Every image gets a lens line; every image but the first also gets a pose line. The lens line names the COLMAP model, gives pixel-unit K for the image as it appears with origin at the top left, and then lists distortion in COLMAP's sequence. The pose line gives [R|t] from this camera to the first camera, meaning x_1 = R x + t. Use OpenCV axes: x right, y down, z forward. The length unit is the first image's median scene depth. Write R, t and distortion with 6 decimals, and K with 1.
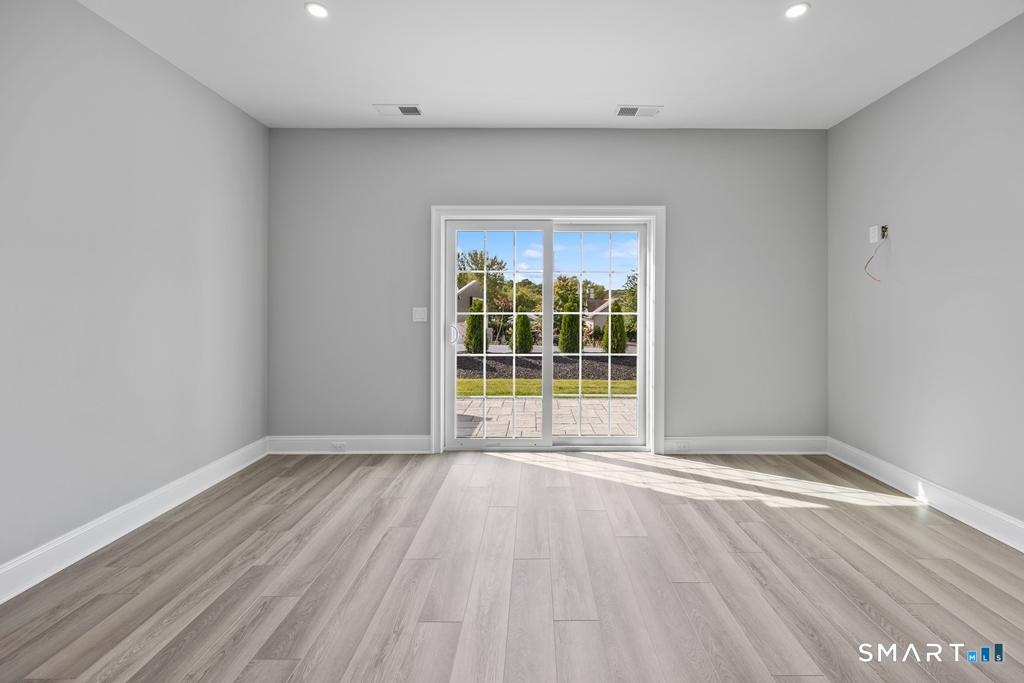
lens RADIAL K [[411.0, 0, 536.8], [0, 411.0, 306.0], [0, 0, 1]] dist [0.003620, 0.000798]
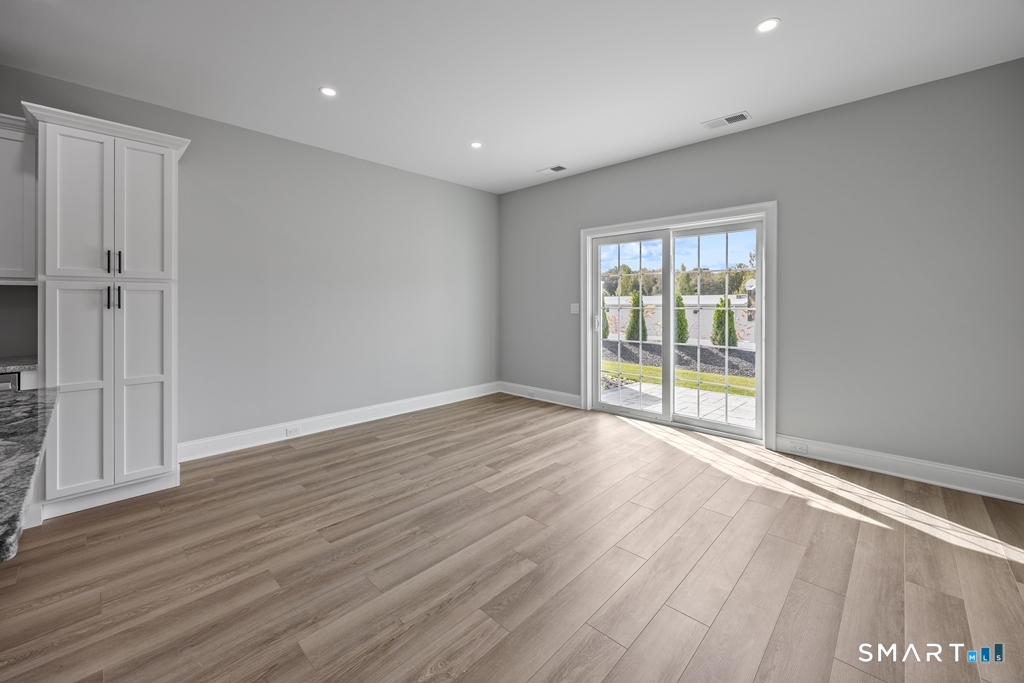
lens RADIAL K [[411.0, 0, 534.4], [0, 411.0, 305.2], [0, 0, 1]] dist [0.003620, 0.000798]
pose [[0.741359, 0.002933, -0.671102, 0.571355], [0.002405, 0.999972, 0.007027, -0.000459], [0.671104, -0.006824, 0.741332, -0.133043]]
